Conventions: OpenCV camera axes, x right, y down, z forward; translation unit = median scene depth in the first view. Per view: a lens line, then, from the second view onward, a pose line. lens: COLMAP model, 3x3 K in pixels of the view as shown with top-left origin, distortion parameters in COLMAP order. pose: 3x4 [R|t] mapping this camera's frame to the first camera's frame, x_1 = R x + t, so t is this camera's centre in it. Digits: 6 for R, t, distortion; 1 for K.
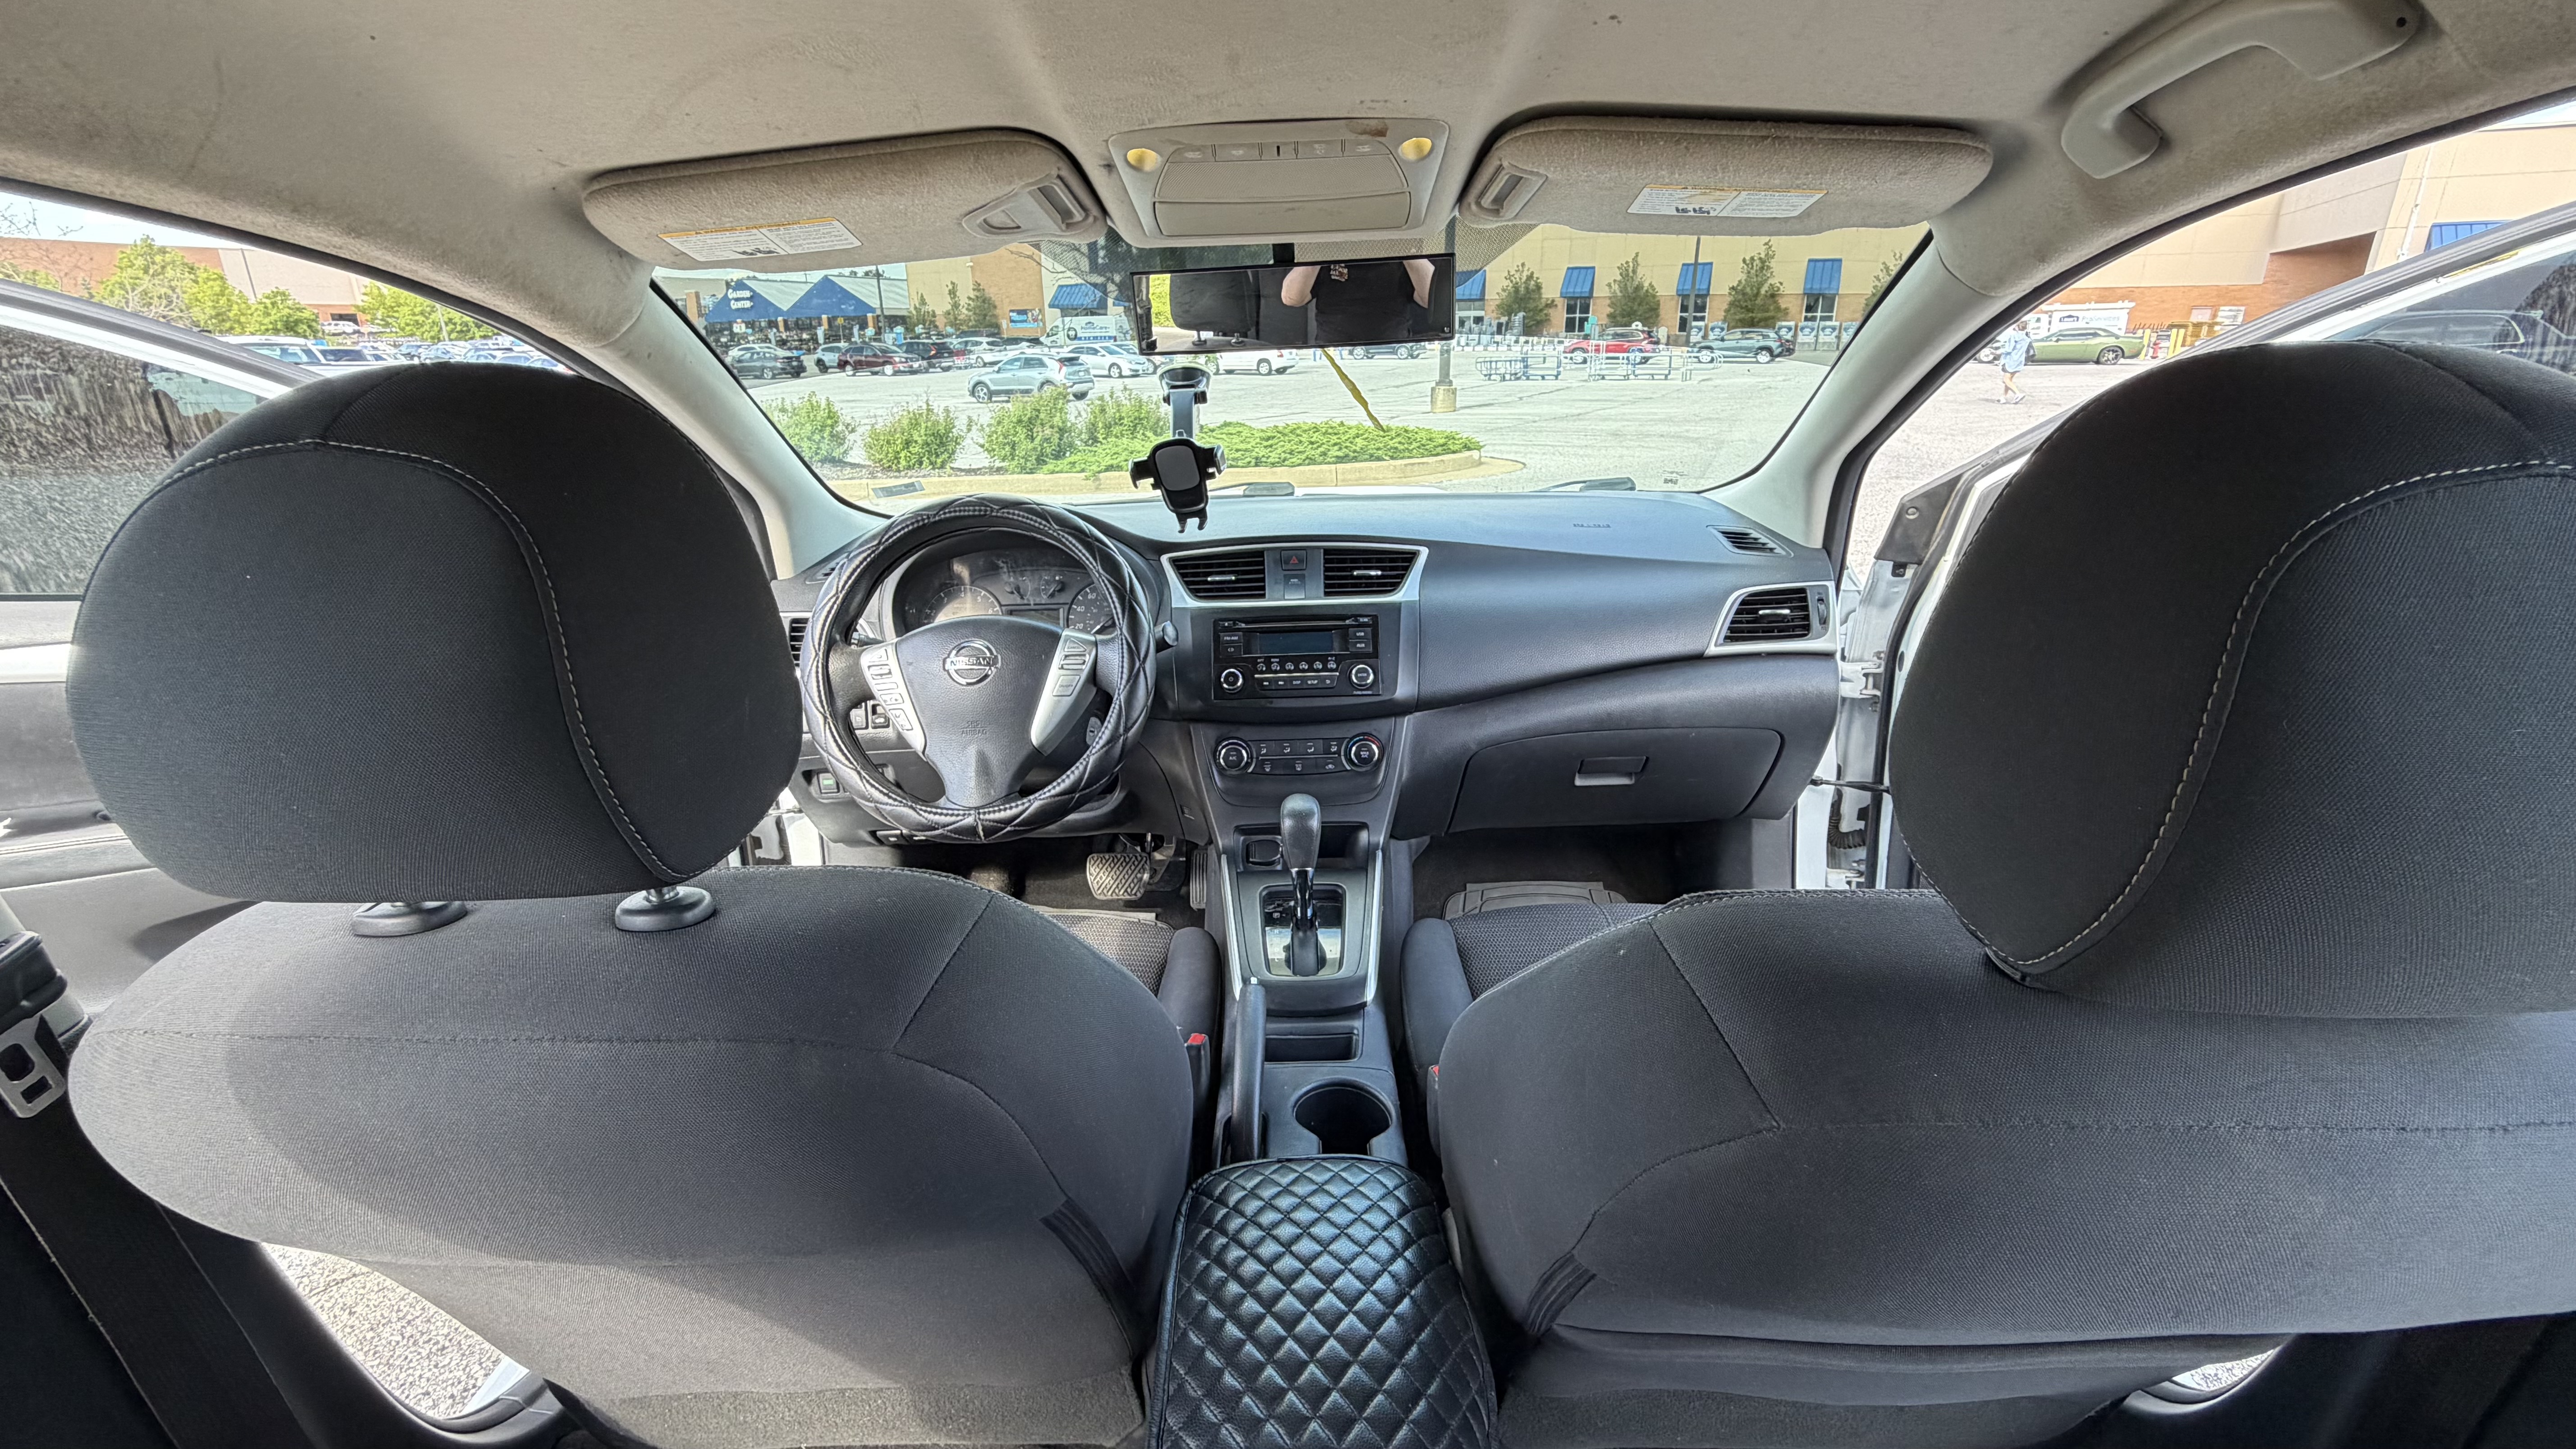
lens RADIAL K [[1106.1, 0, 1285.8], [0, 1106.1, 718.7], [0, 0, 1]] dist [-0.004475, 0.001172]
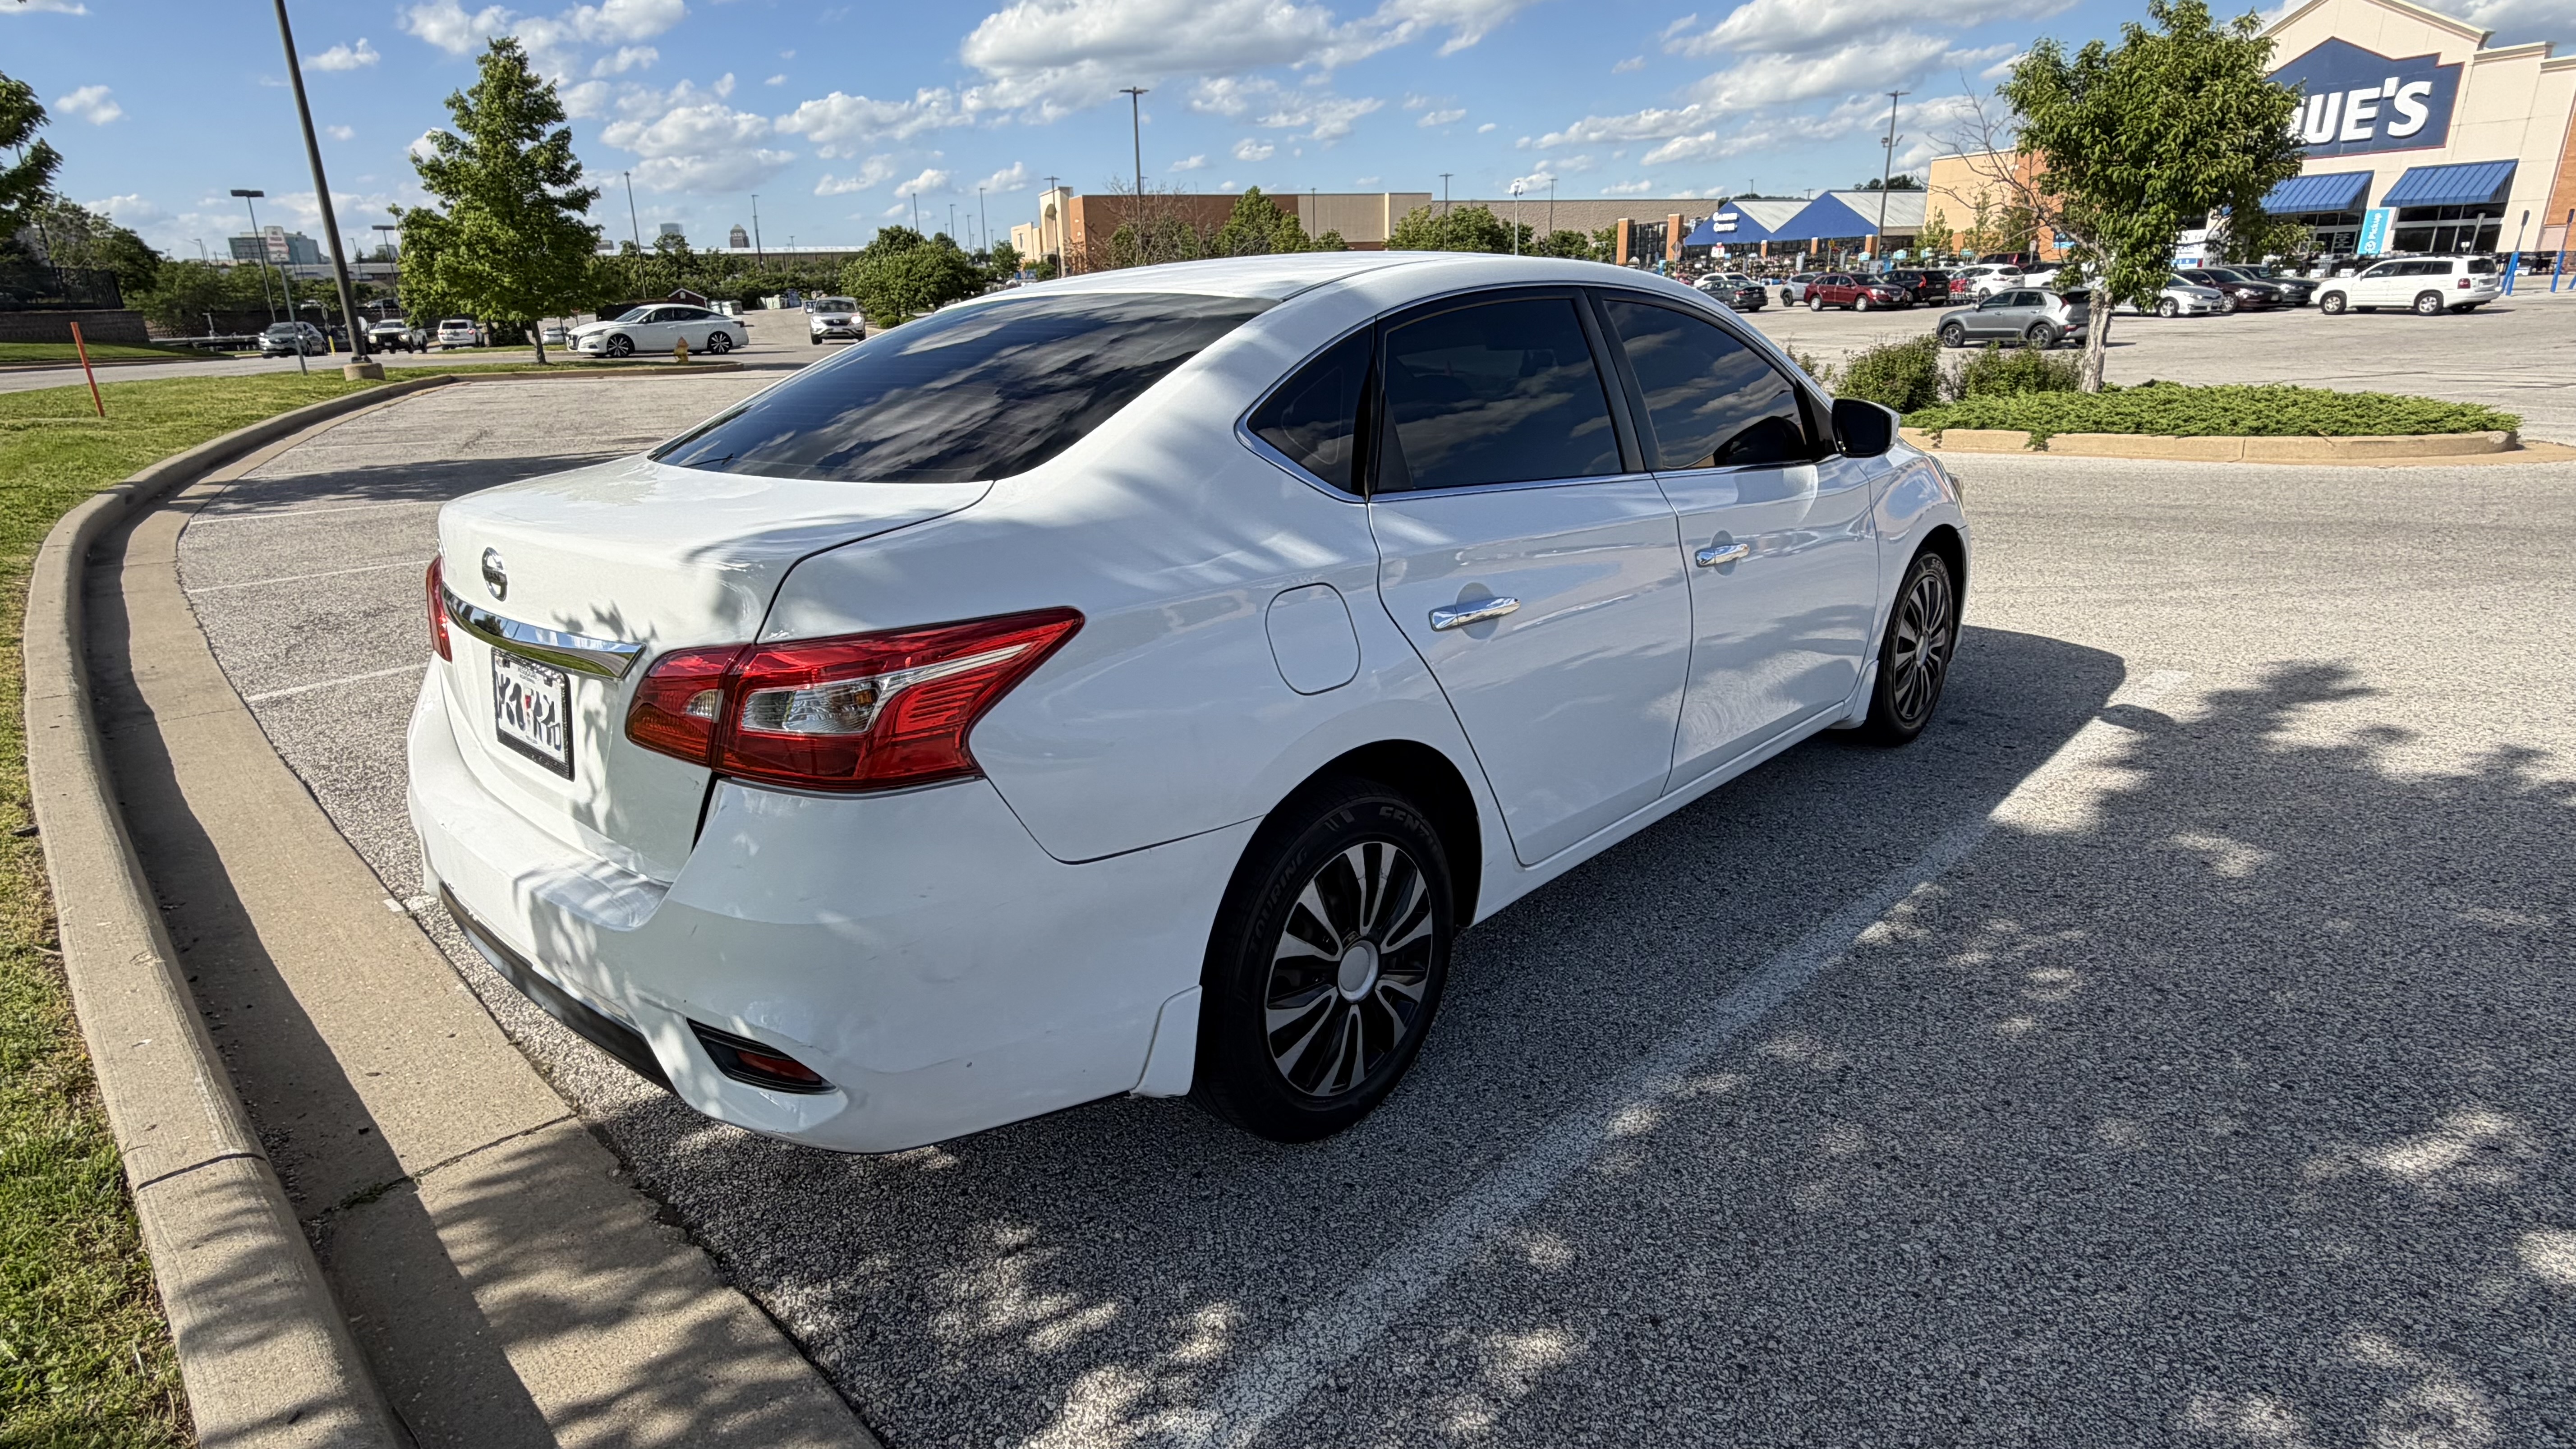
lens RADIAL K [[1344.0, 0, 1281.6], [0, 1344.0, 724.7], [0, 0, 1]] dist [0.002782, -0.000266]
pose [[0.737199, 0.205279, -0.643738, 0.062978], [-0.205154, 0.975758, 0.076217, 0.015603], [0.643778, 0.075878, 0.761441, -0.064817]]
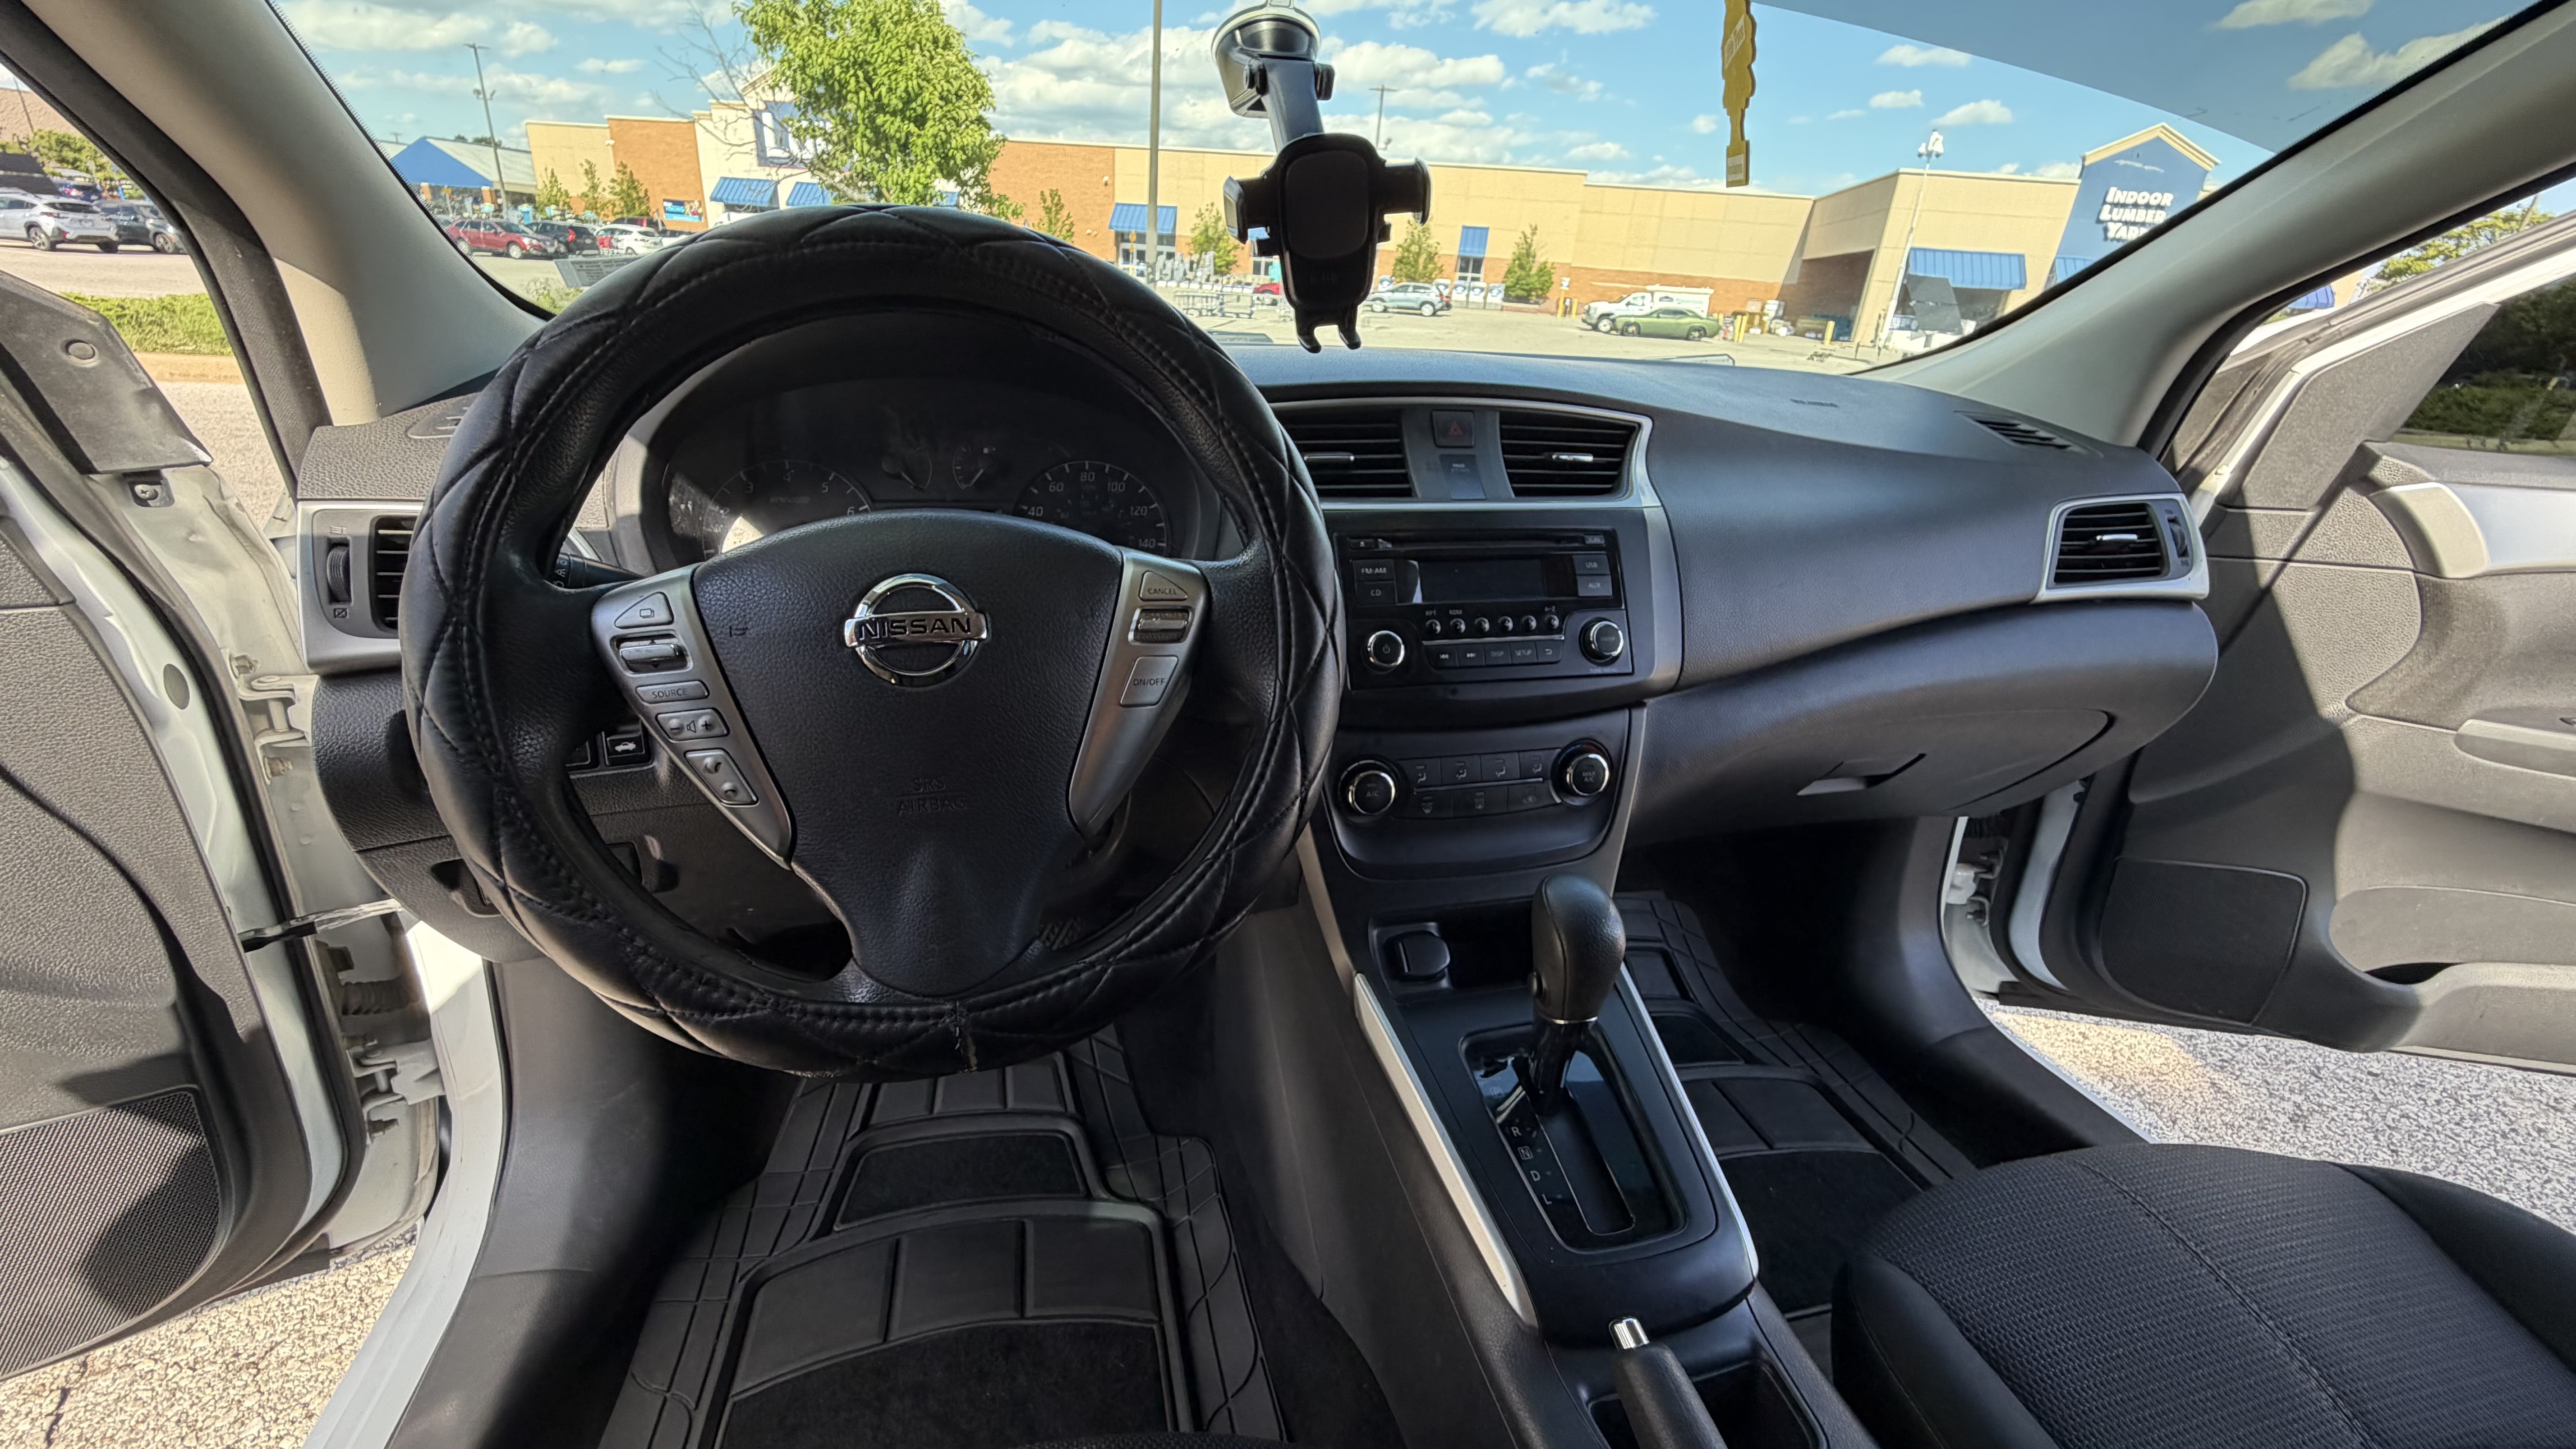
lens RADIAL K [[1024.4, 0, 1280.3], [0, 1024.4, 727.1], [0, 0, 1]] dist [0.000019, 0.000044]
pose [[0.961613, -0.032933, 0.272426, -0.008608], [0.009685, 0.996227, 0.086243, -0.001550], [-0.274238, -0.080294, 0.958304, 0.020261]]
